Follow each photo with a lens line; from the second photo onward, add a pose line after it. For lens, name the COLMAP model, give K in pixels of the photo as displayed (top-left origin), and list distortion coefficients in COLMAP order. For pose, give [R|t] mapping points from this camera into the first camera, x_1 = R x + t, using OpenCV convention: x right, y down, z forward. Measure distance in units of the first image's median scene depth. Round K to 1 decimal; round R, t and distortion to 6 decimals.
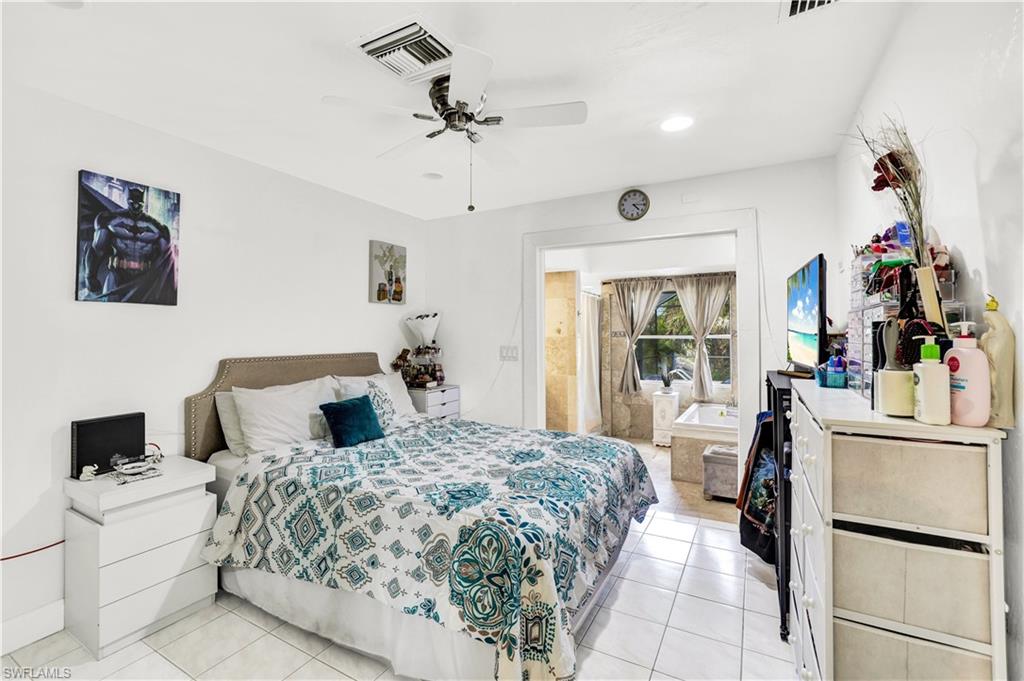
lens RADIAL K [[445.0, 0, 512.0], [0, 445.0, 340.8], [0, 0, 1]] dist [-0.002334, 0.000295]
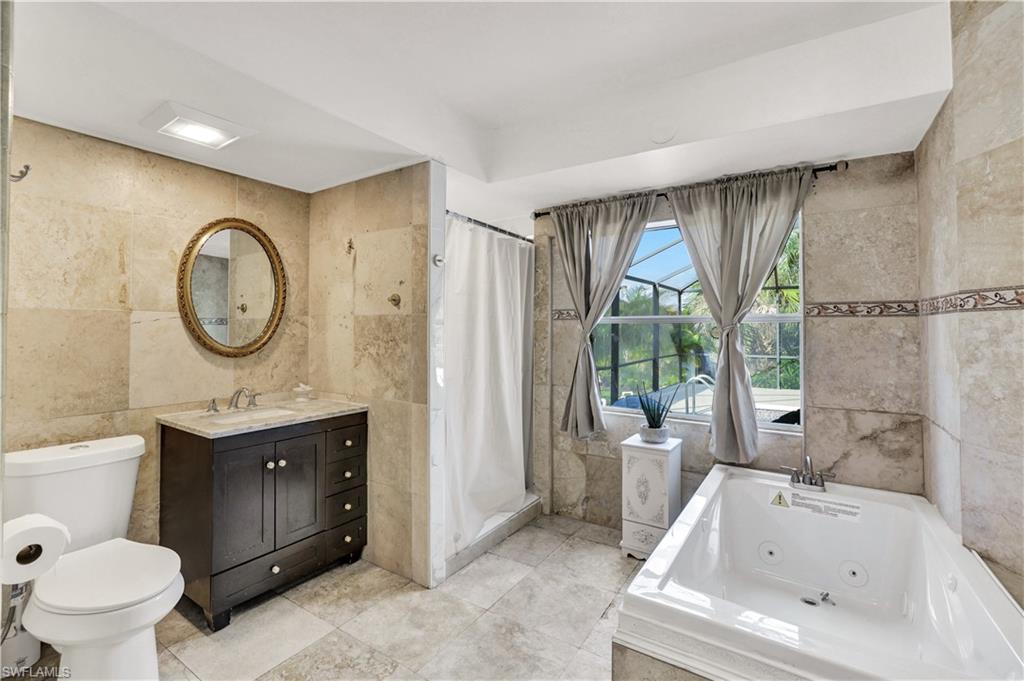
lens RADIAL K [[445.0, 0, 511.7], [0, 445.0, 331.4], [0, 0, 1]] dist [-0.002334, 0.000295]
pose [[0.997230, 0.006660, -0.074081, 0.225024], [-0.007329, 0.999935, -0.008764, 0.009546], [0.074018, 0.009283, 0.997214, 0.508356]]
